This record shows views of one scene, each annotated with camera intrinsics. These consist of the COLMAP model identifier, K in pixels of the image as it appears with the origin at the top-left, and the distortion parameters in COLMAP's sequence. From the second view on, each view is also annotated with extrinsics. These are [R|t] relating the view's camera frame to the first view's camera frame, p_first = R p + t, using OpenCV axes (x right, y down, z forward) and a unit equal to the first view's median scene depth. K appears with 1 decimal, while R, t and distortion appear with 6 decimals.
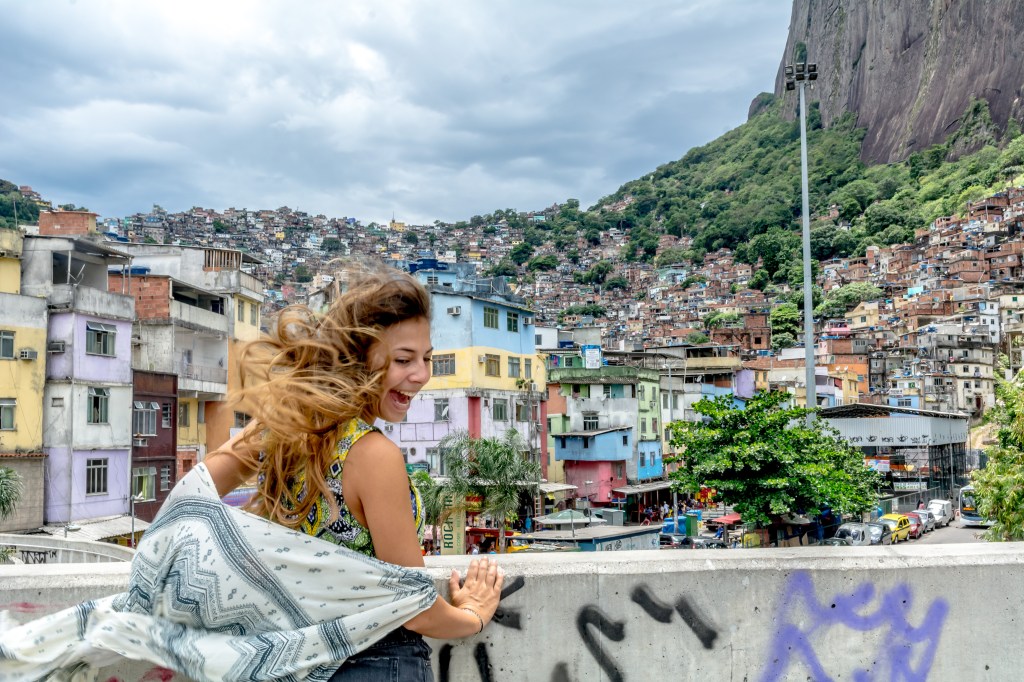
lens RADIAL K [[2411.3, 0, 512.0], [0, 2411.3, 341.0], [0, 0, 1]] dist [-0.054554, -0.861757]
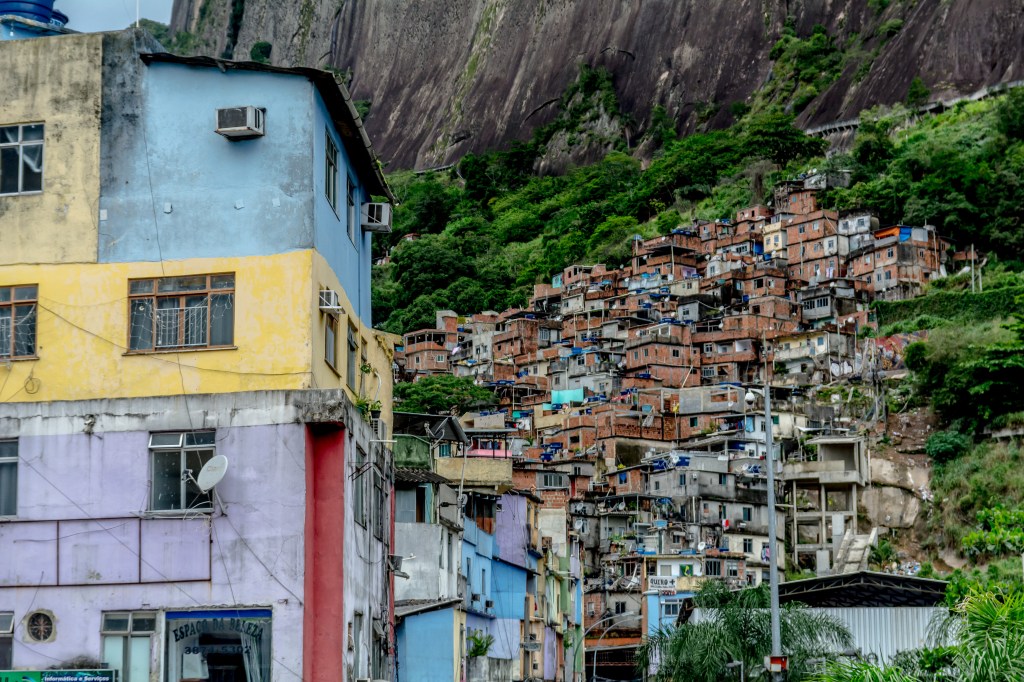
lens RADIAL K [[2411.3, 0, 512.0], [0, 2411.3, 341.0], [0, 0, 1]] dist [-0.054554, -0.861757]
pose [[0.815868, 0.099862, 0.569549, -0.124360], [-0.012563, 0.987803, -0.155201, 0.044718], [-0.578101, 0.119468, 0.807172, 0.605296]]
